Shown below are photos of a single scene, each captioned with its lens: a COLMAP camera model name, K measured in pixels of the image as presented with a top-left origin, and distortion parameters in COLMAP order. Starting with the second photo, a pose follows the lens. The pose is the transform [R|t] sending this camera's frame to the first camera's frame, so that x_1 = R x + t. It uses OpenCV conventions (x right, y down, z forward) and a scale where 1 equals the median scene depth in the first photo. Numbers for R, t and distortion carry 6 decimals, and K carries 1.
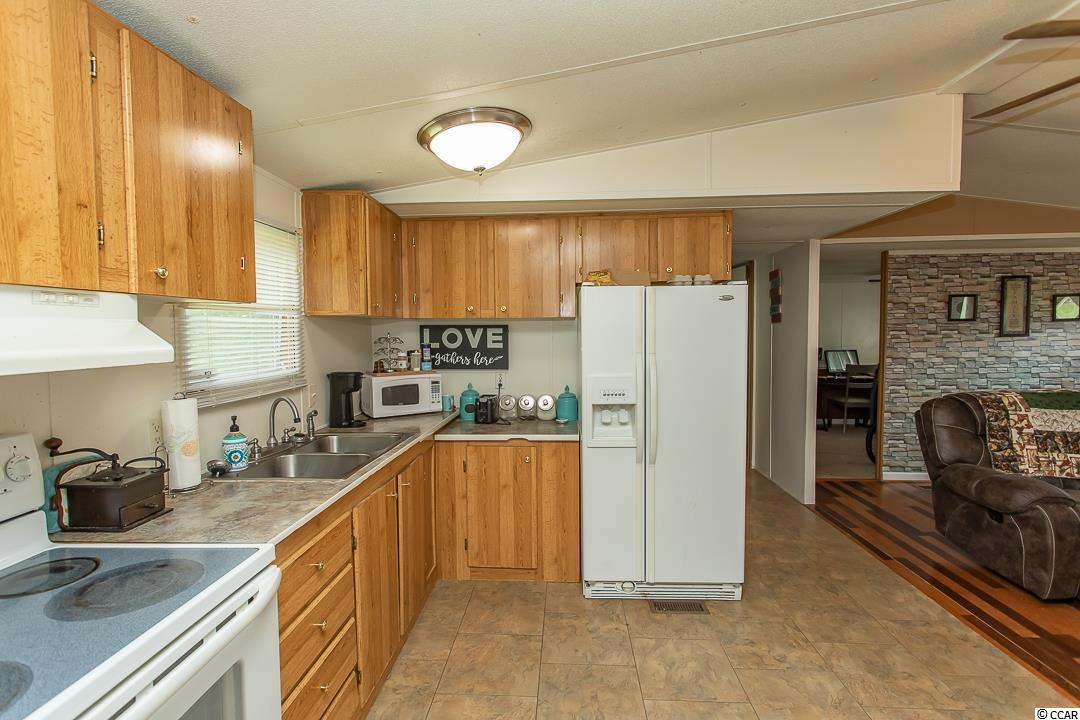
lens RADIAL K [[508.6, 0, 536.0], [0, 508.6, 358.3], [0, 0, 1]] dist [-0.001057, 0.002590]
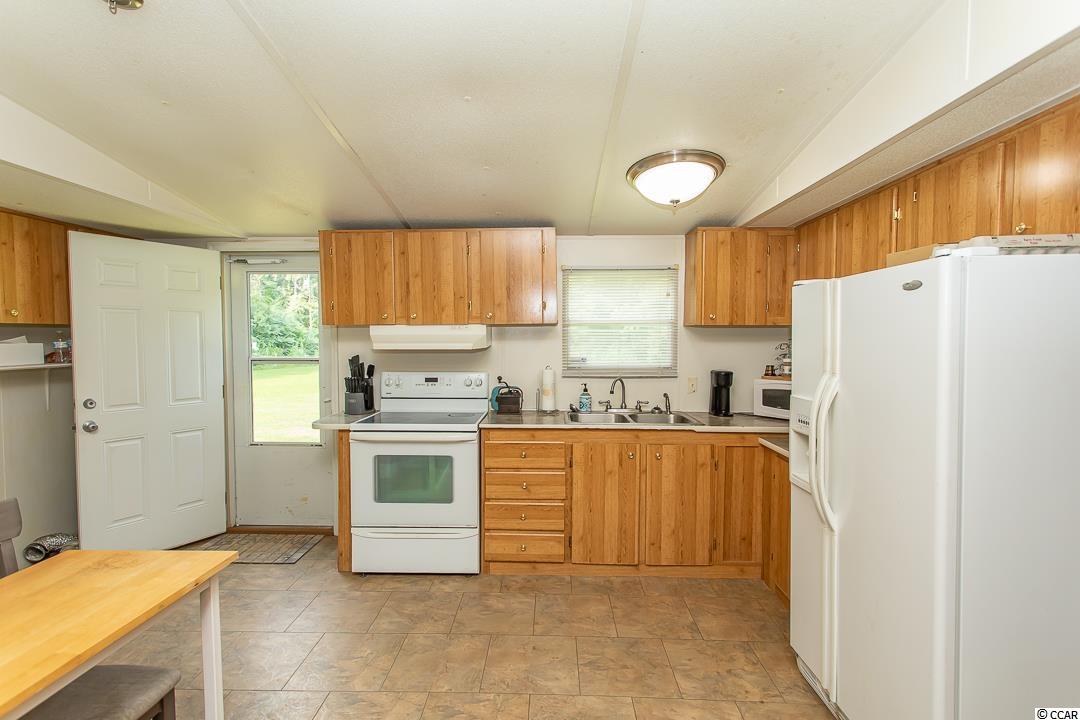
lens RADIAL K [[508.6, 0, 536.0], [0, 508.6, 358.3], [0, 0, 1]] dist [-0.001057, 0.002590]
pose [[0.028892, 0.050610, -0.998300, 0.877203], [-0.052380, 0.997422, 0.049050, -0.041531], [0.998209, 0.050874, 0.031468, 0.538562]]
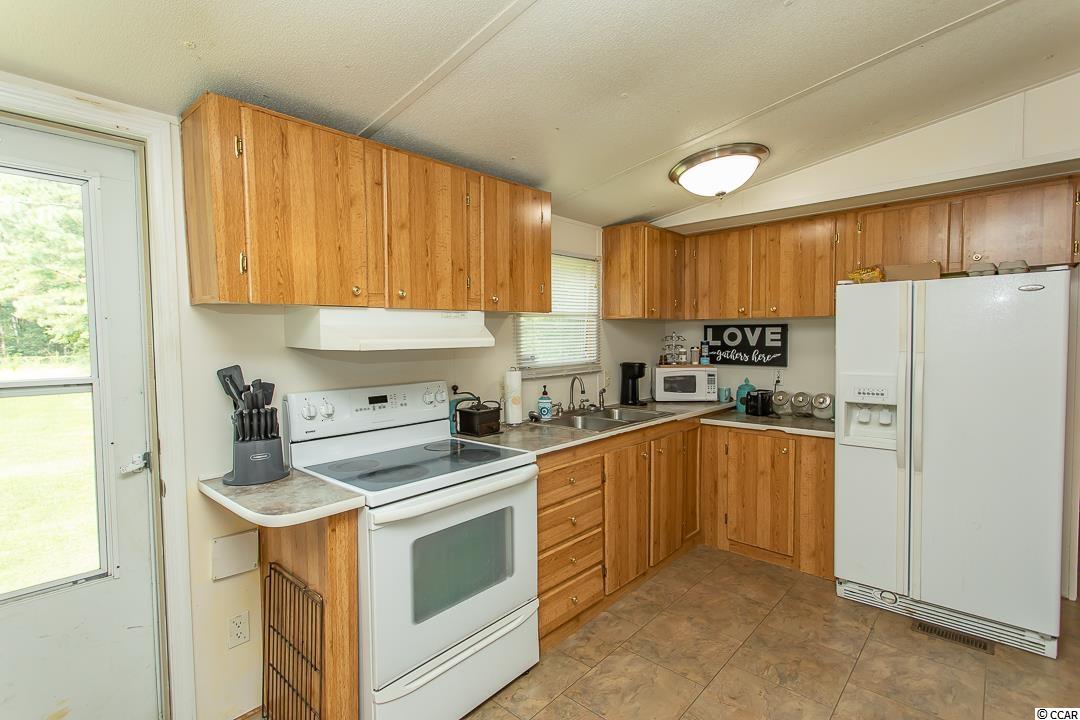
lens RADIAL K [[508.6, 0, 536.0], [0, 508.6, 358.3], [0, 0, 1]] dist [-0.001057, 0.002590]
pose [[0.774595, 0.028154, -0.631830, 0.260156], [-0.028968, 0.999540, 0.009025, 0.012670], [0.631793, 0.011312, 0.775054, -0.159629]]
